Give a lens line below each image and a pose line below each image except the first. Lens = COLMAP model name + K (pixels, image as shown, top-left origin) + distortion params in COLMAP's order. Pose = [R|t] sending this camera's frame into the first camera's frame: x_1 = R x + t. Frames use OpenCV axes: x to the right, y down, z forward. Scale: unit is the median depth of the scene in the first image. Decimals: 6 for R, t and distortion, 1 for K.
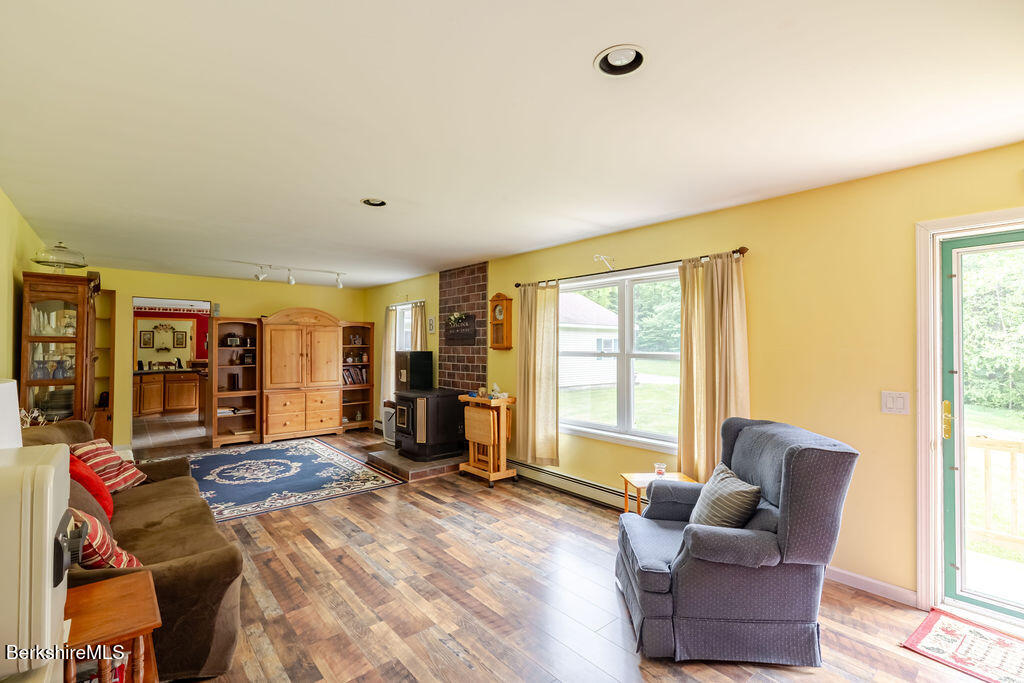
lens RADIAL K [[471.9, 0, 512.0], [0, 471.9, 341.5], [0, 0, 1]] dist [-0.002240, -0.000193]
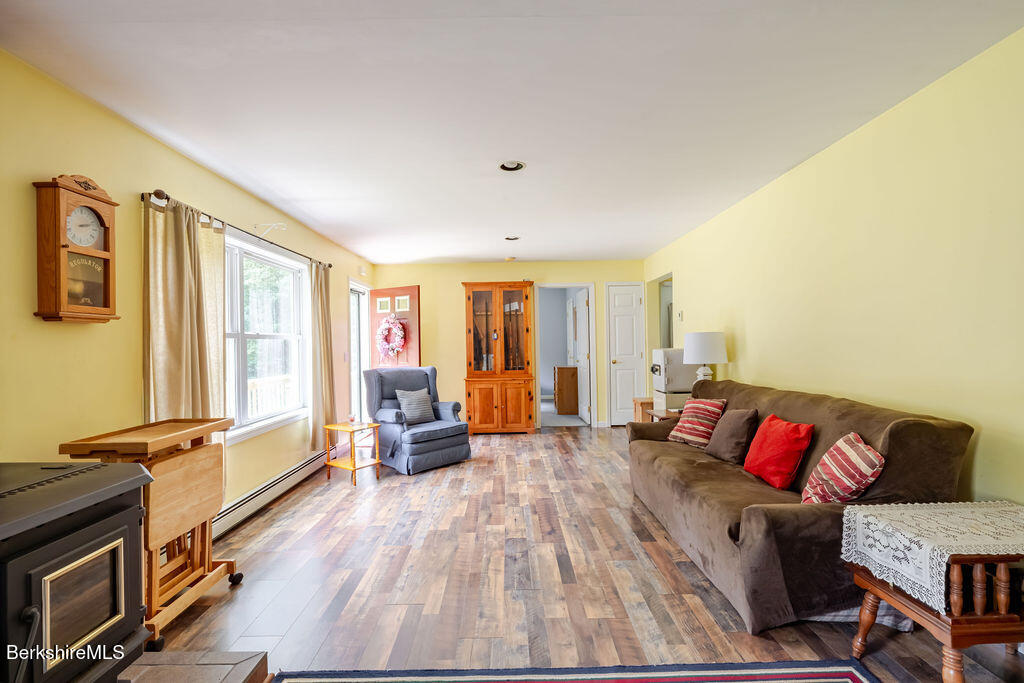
lens RADIAL K [[471.9, 0, 512.0], [0, 471.9, 341.5], [0, 0, 1]] dist [-0.002240, -0.000193]
pose [[-0.776398, 0.012879, 0.630111, -0.898854], [0.009425, 0.999917, -0.008824, 0.067202], [-0.630172, -0.000913, -0.776455, 1.760216]]
